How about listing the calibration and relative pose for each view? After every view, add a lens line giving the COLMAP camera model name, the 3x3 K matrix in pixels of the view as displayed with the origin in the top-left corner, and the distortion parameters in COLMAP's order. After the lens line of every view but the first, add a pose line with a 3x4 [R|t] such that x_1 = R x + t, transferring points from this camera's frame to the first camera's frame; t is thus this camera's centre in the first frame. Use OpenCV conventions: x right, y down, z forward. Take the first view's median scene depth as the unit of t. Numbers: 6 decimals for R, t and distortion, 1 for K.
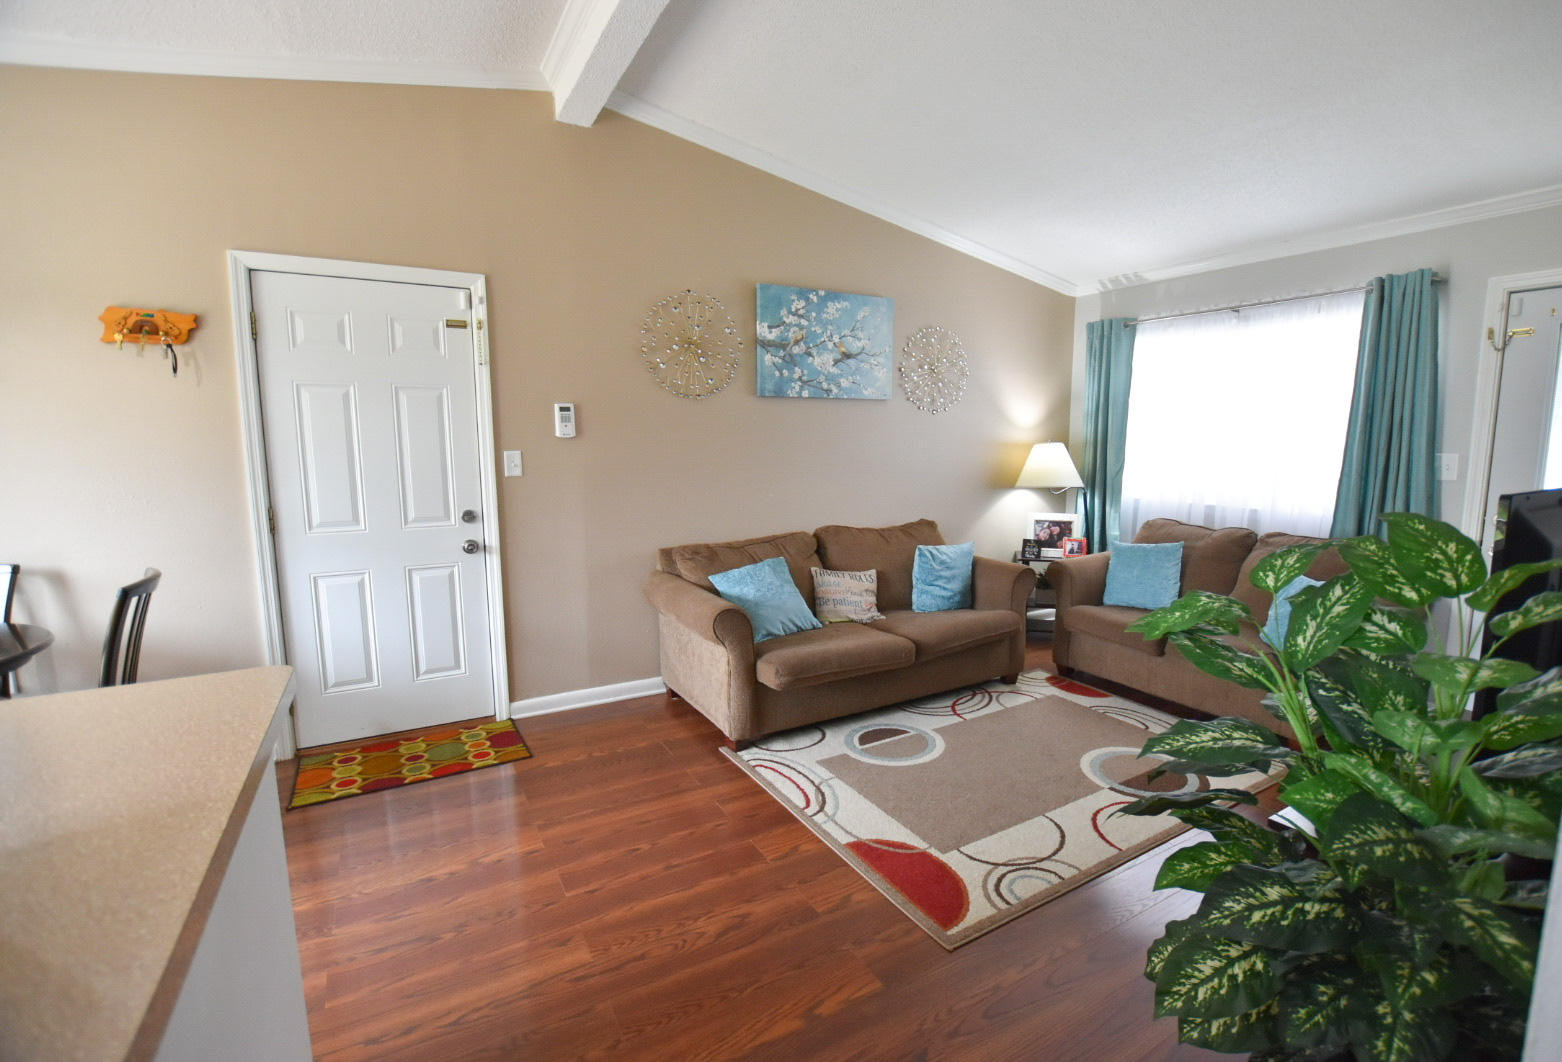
lens RADIAL K [[714.0, 0, 819.3], [0, 714.0, 533.4], [0, 0, 1]] dist [-0.030943, 0.003013]
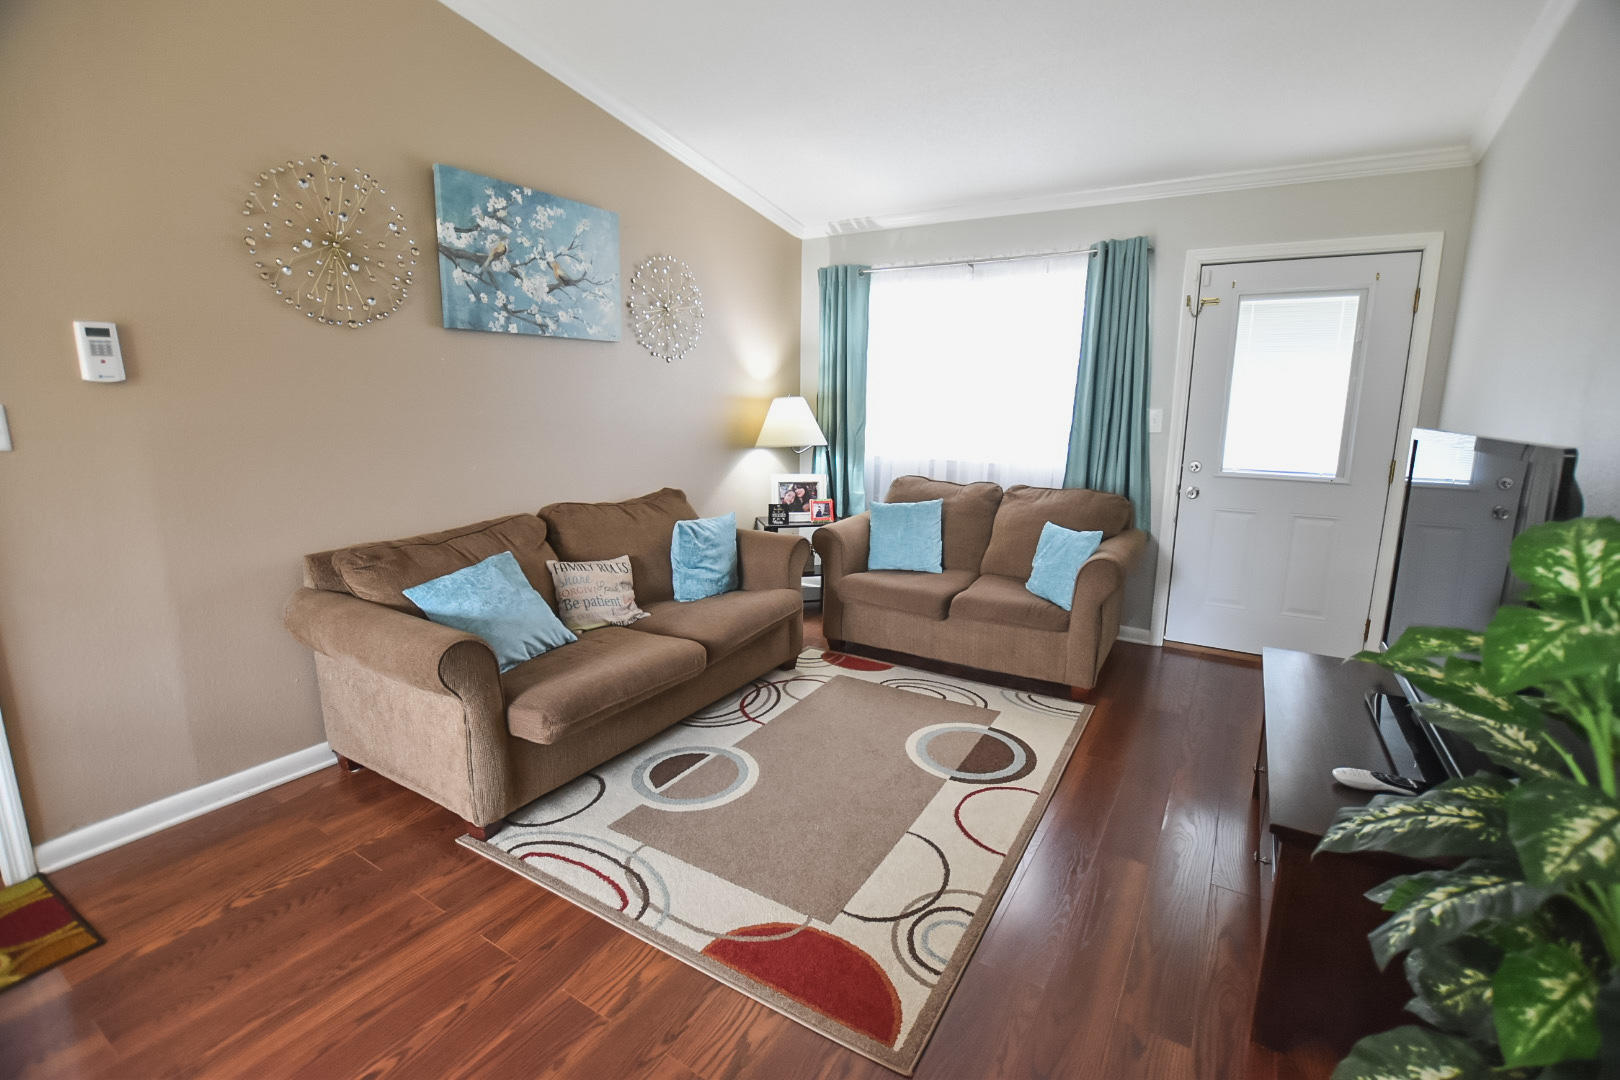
lens RADIAL K [[714.0, 0, 818.0], [0, 714.0, 534.1], [0, 0, 1]] dist [-0.030415, 0.004210]
pose [[0.886808, -0.077709, 0.455557, -0.106581], [0.050843, 0.996183, 0.070957, -0.021346], [-0.459332, -0.039763, 0.887374, 0.222975]]
